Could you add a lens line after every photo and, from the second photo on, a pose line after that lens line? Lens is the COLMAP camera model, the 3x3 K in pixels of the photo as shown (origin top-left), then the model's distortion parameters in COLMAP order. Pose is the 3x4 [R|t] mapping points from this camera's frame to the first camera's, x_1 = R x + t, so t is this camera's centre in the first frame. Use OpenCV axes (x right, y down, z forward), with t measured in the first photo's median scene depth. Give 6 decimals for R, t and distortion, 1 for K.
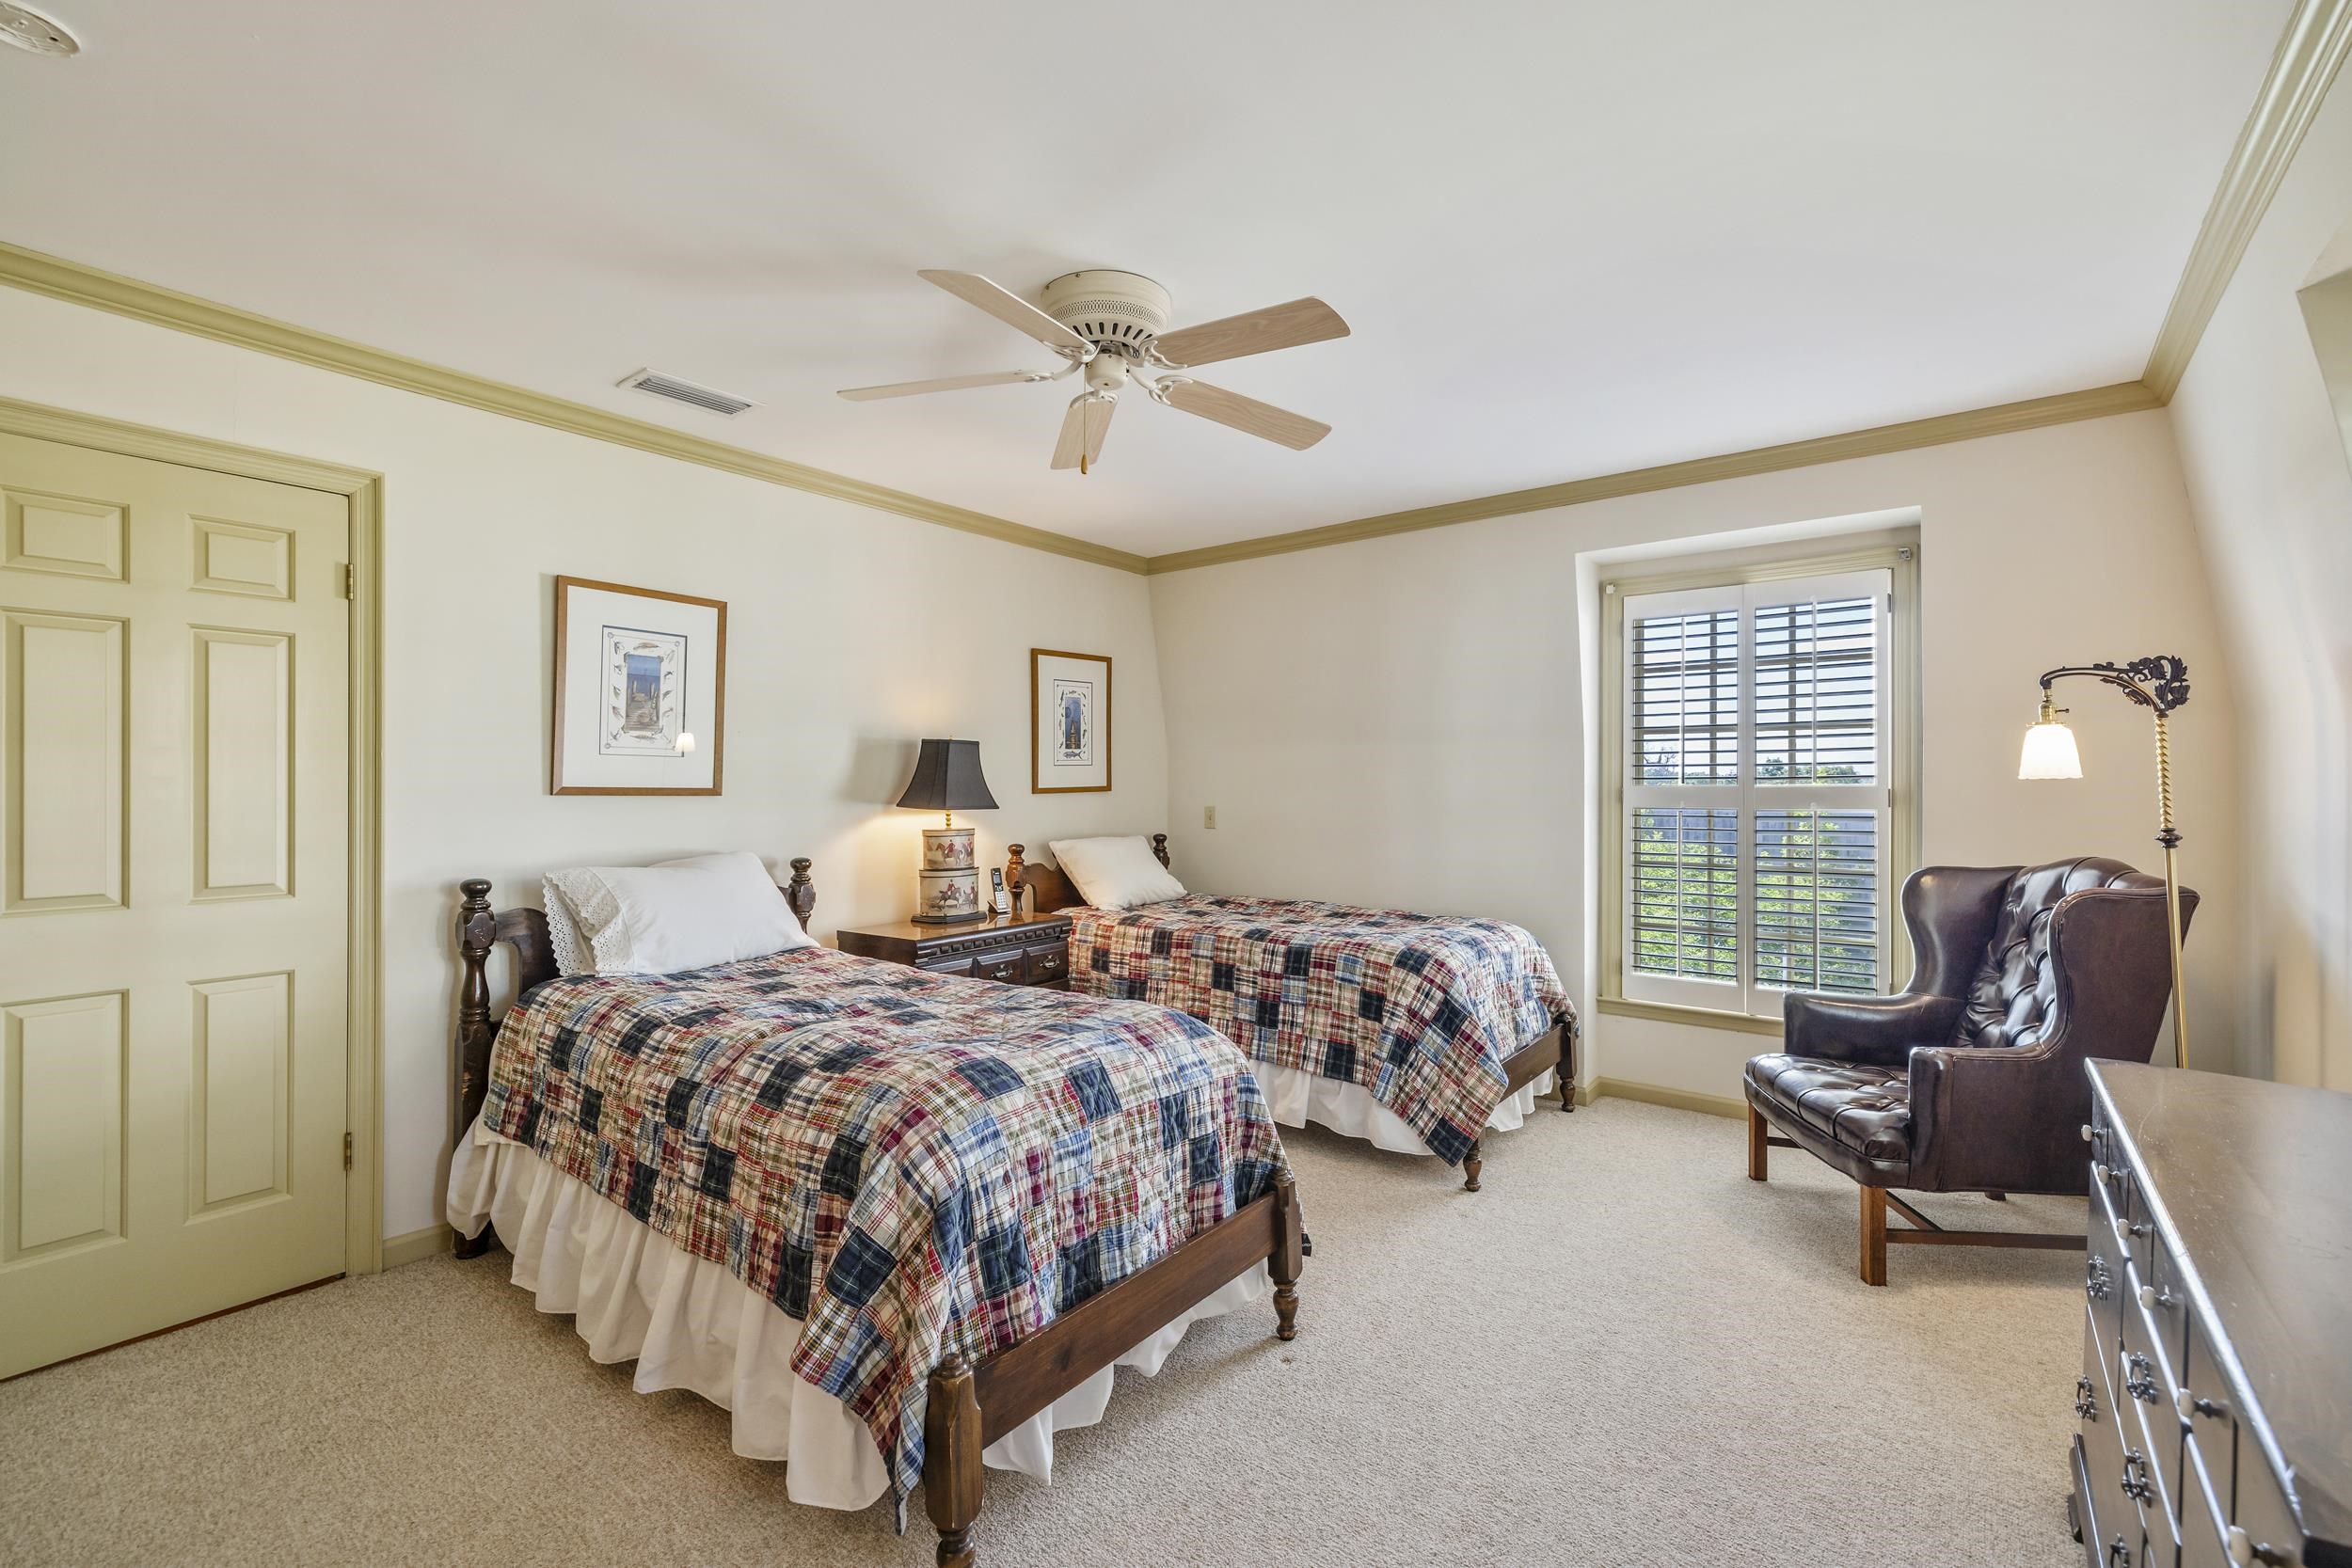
lens RADIAL K [[999.1, 0, 1173.7], [0, 999.1, 782.4], [0, 0, 1]] dist [-0.000219, 0.000381]
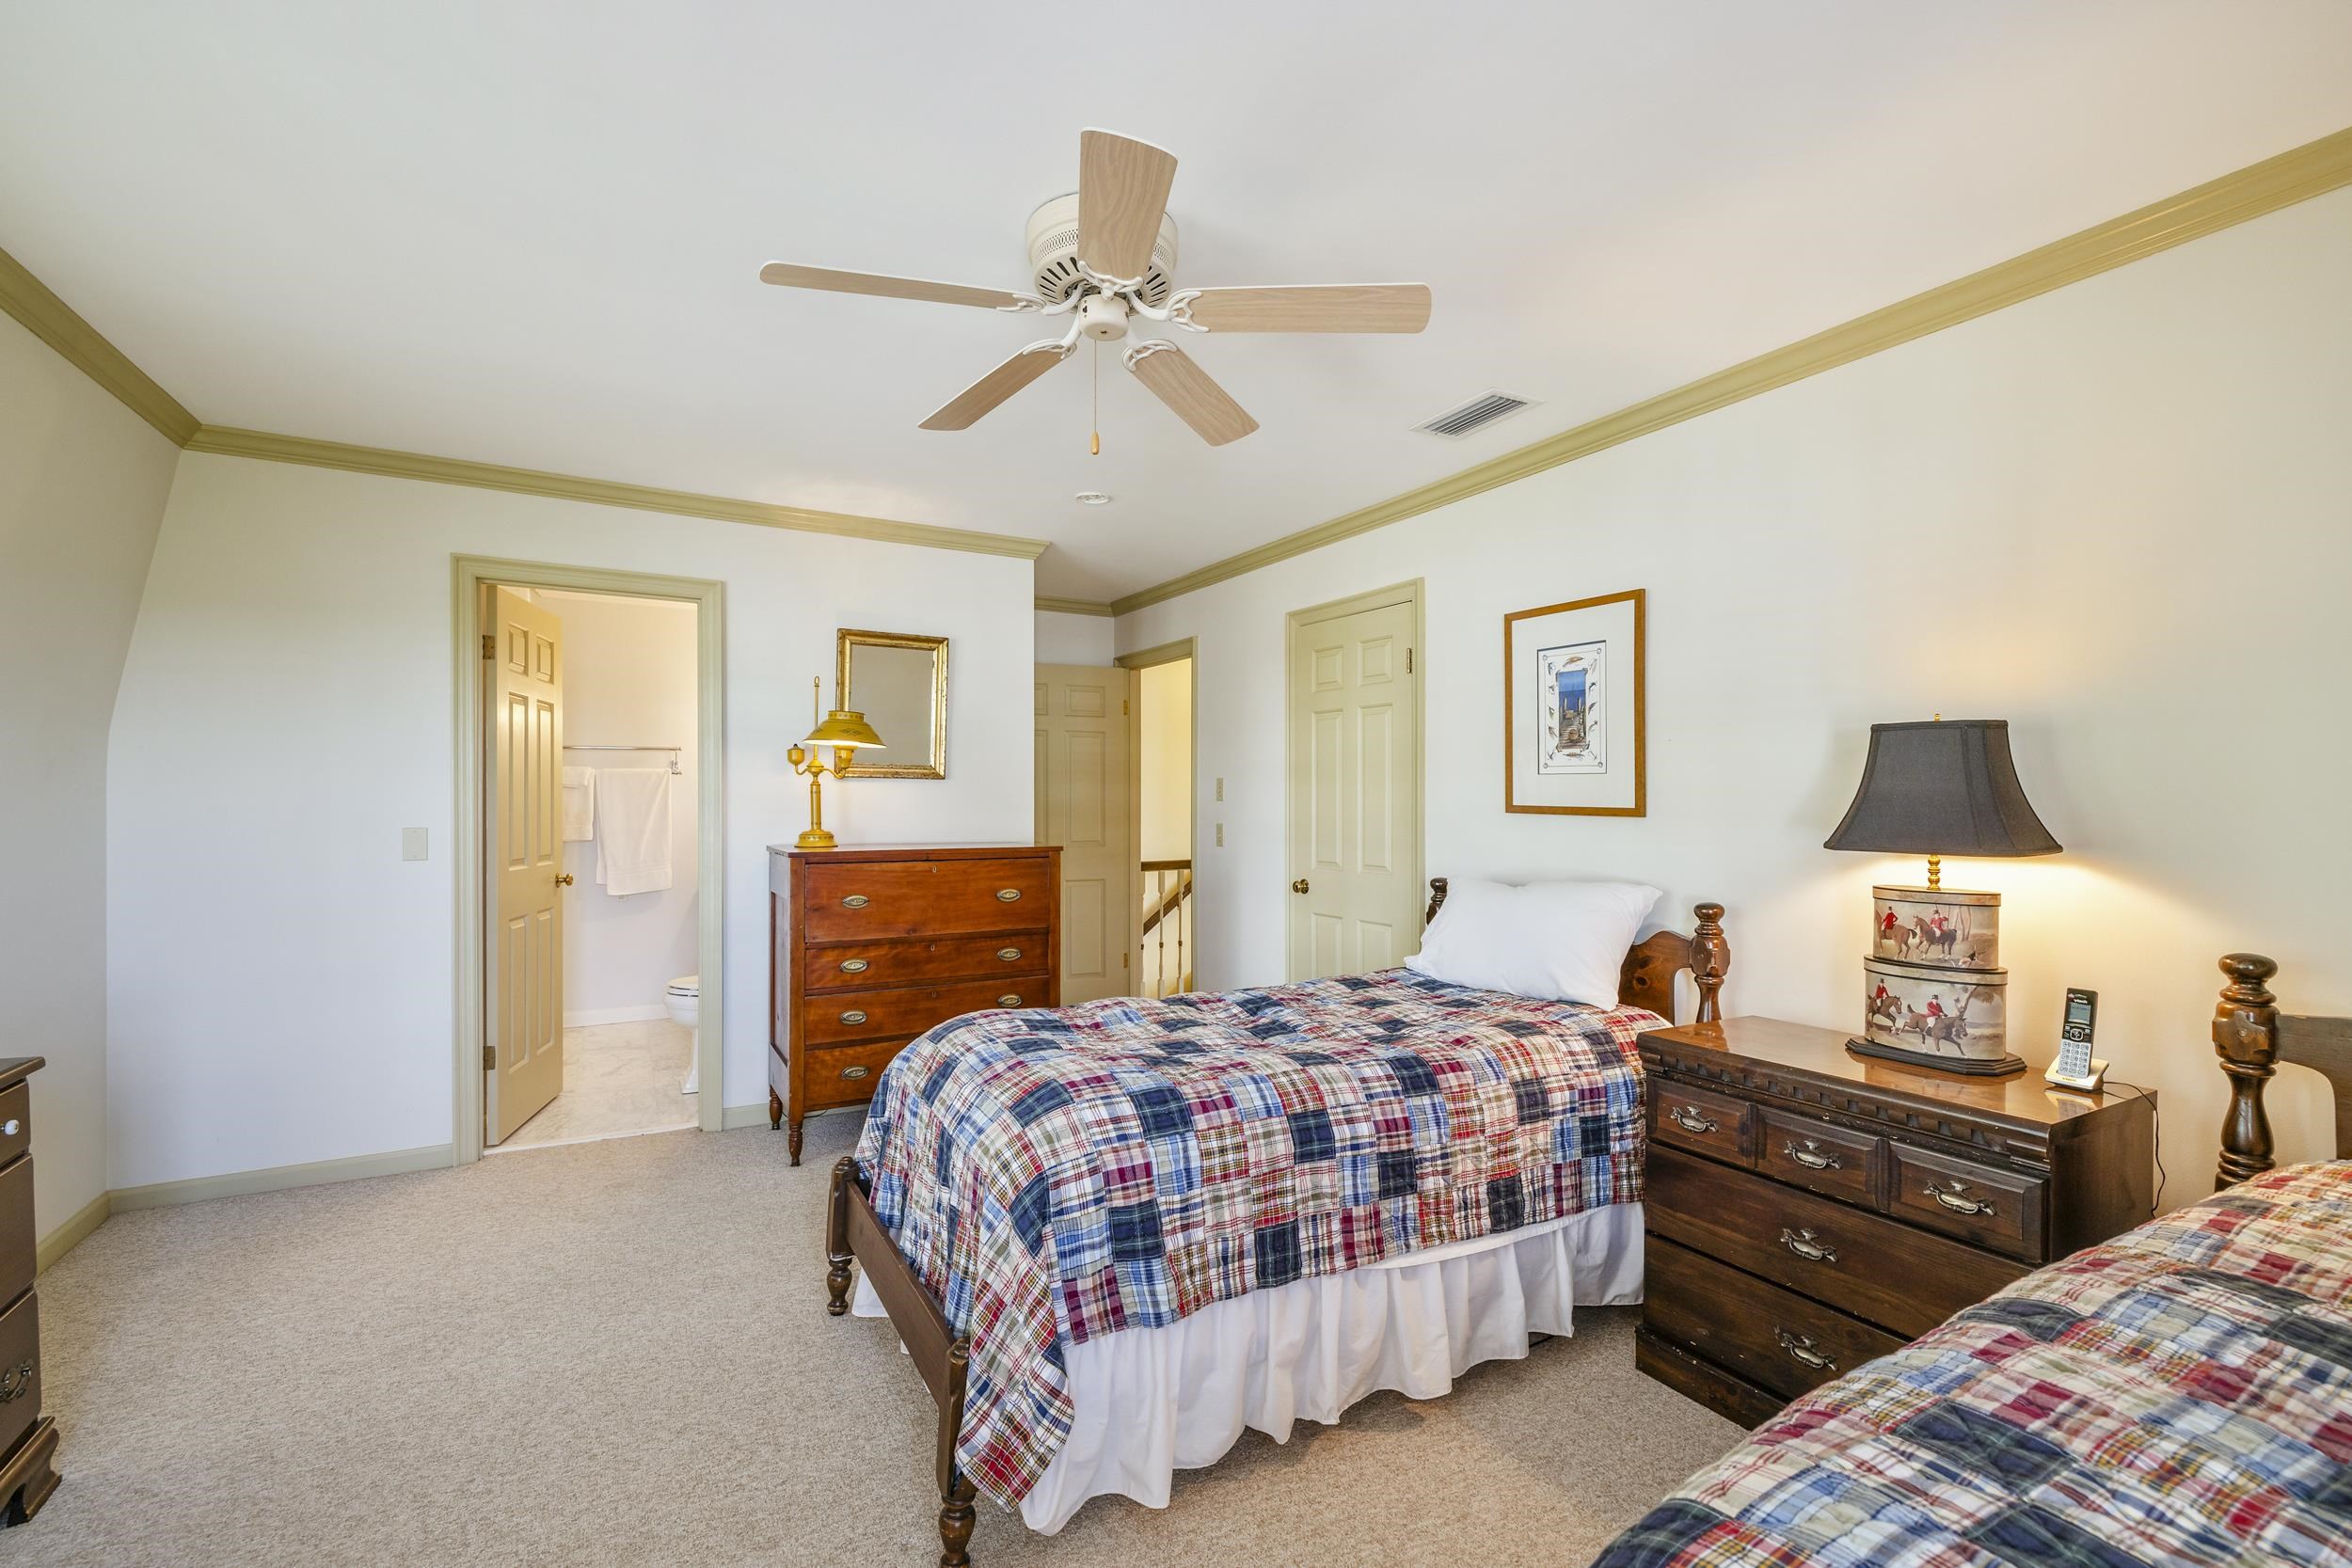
lens RADIAL K [[999.1, 0, 1170.7], [0, 999.1, 792.4], [0, 0, 1]] dist [-0.000219, 0.000381]
pose [[-0.392454, -0.013569, -0.919671, 0.512334], [-0.008560, 0.999902, -0.011100, 0.005347], [0.919732, 0.003517, -0.392532, 1.021995]]
